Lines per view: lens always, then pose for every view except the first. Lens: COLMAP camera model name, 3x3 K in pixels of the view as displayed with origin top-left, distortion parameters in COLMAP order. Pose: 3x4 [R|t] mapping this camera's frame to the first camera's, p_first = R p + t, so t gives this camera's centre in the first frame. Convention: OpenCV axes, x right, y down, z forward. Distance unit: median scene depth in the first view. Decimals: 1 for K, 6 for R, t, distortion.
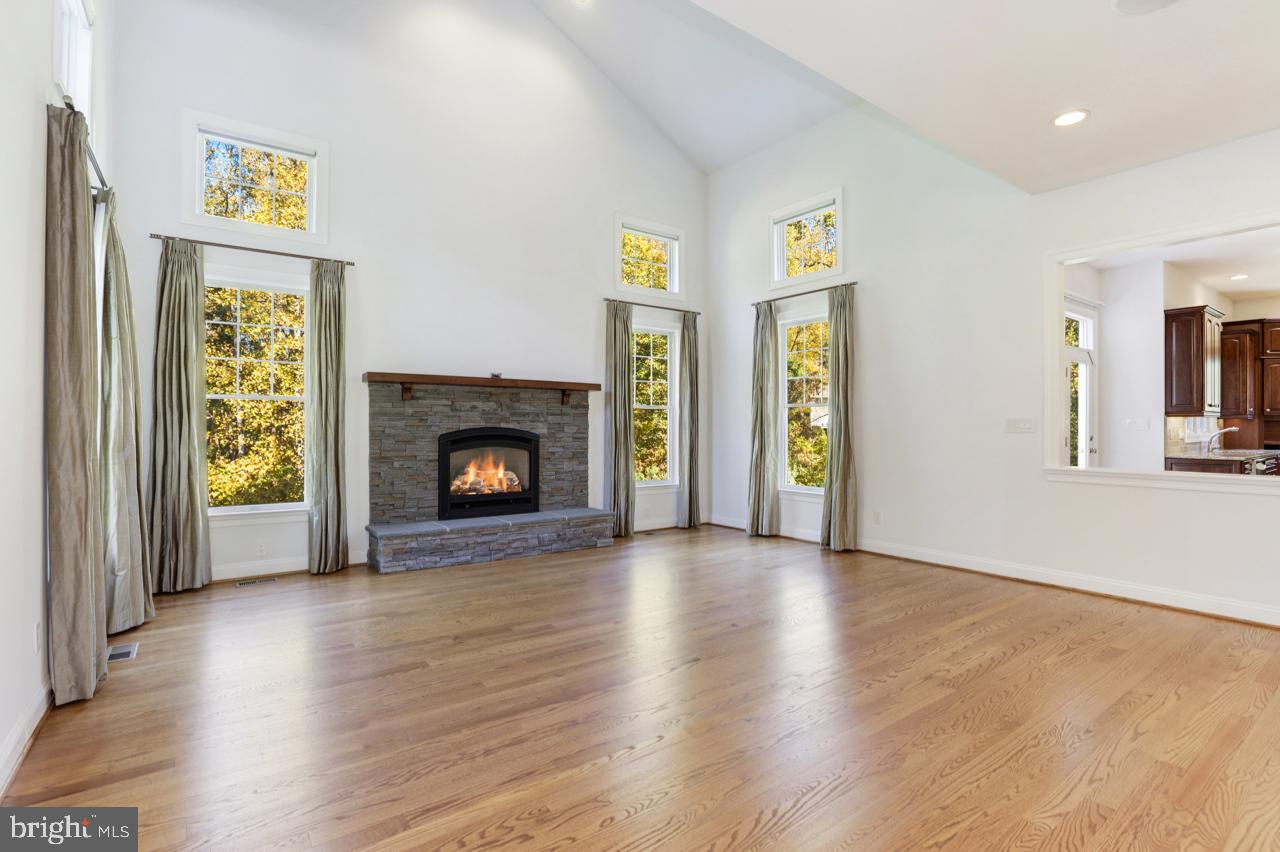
lens RADIAL K [[603.1, 0, 647.7], [0, 603.1, 427.0], [0, 0, 1]] dist [-0.037552, 0.011376]
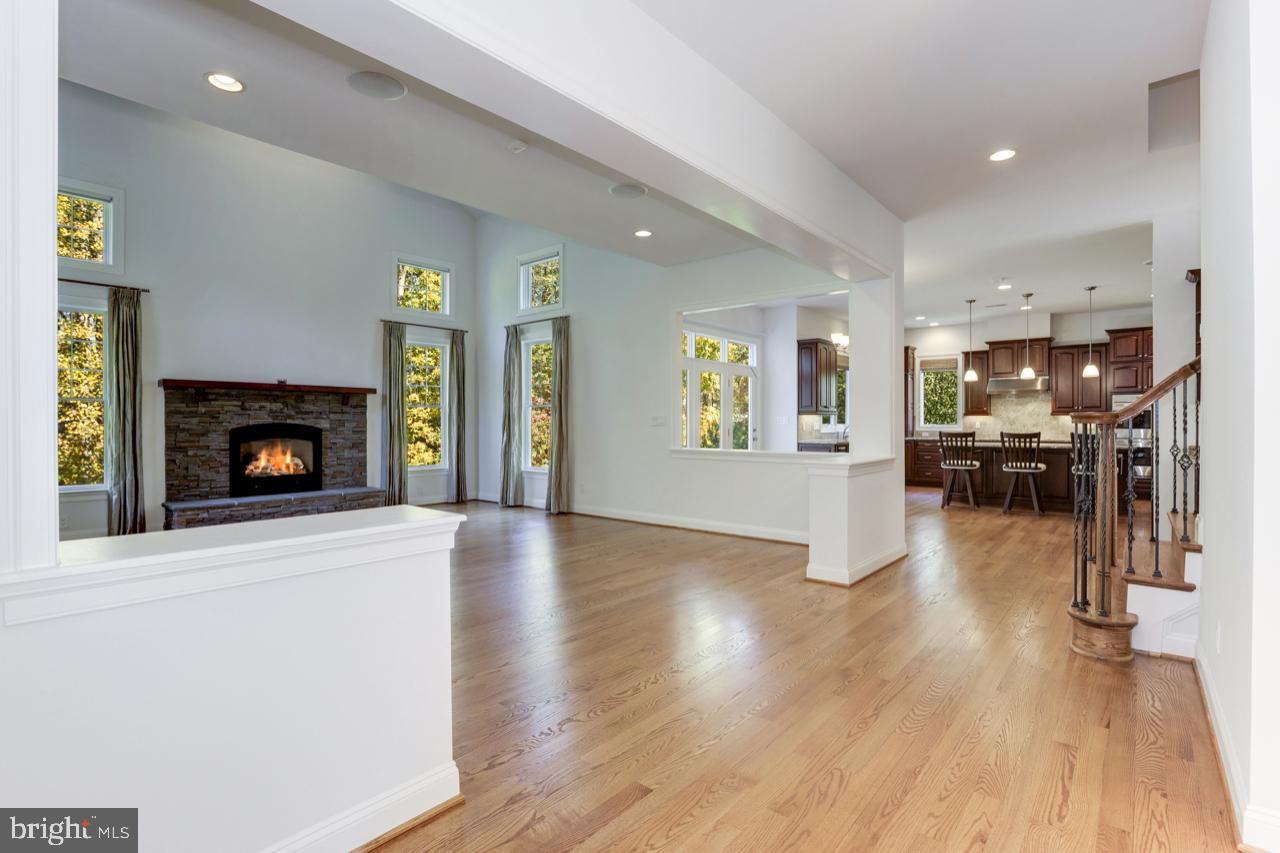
lens RADIAL K [[603.1, 0, 645.5], [0, 603.1, 430.1], [0, 0, 1]] dist [-0.037552, 0.011376]
pose [[0.974716, -0.004348, 0.223404, 0.199510], [0.001717, 0.999927, 0.011969, 0.001770], [-0.223439, -0.011283, 0.974653, -0.357938]]
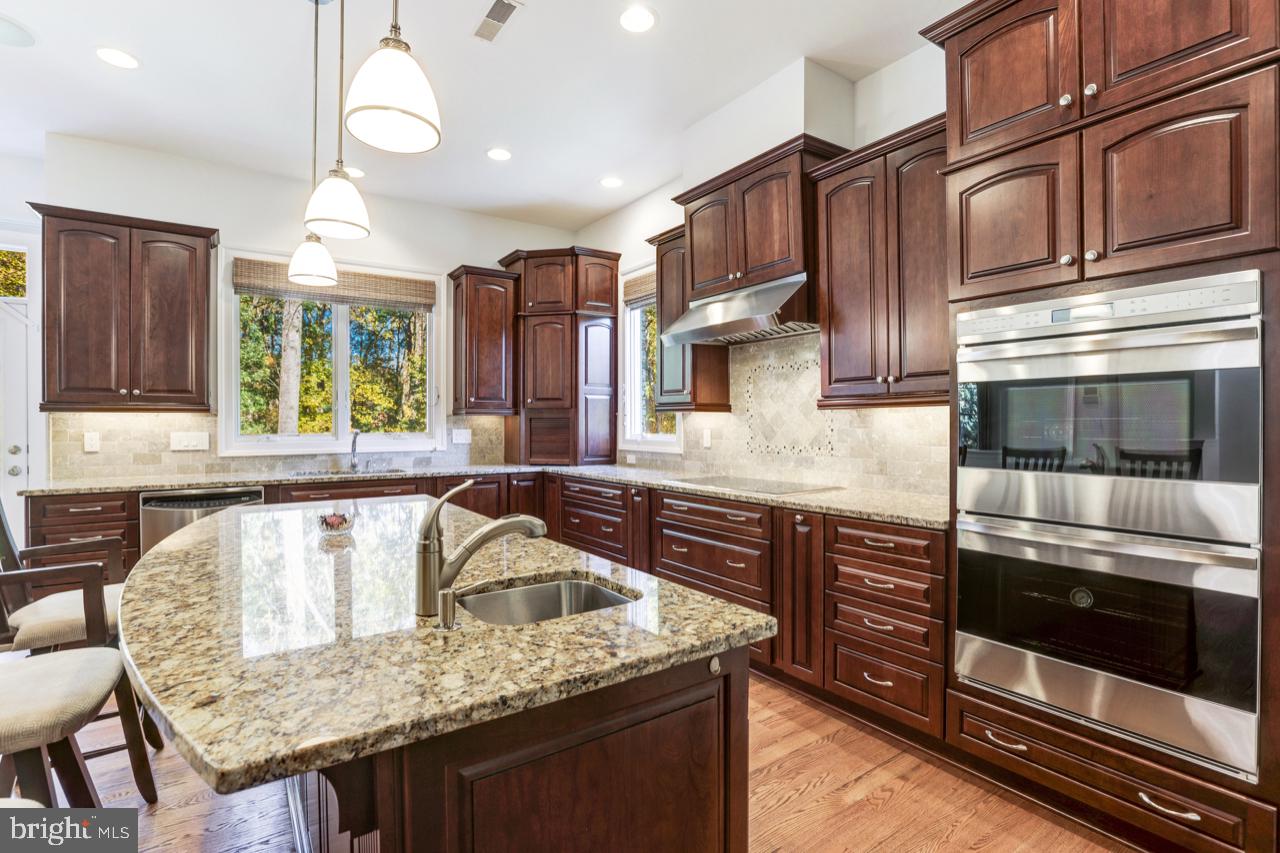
lens RADIAL K [[603.1, 0, 644.0], [0, 603.1, 424.3], [0, 0, 1]] dist [-0.037552, 0.011376]
pose [[0.999321, -0.000469, -0.036828, 1.480444], [0.000563, 0.999997, 0.002556, -0.006657], [0.036827, -0.002575, 0.999318, 0.470707]]
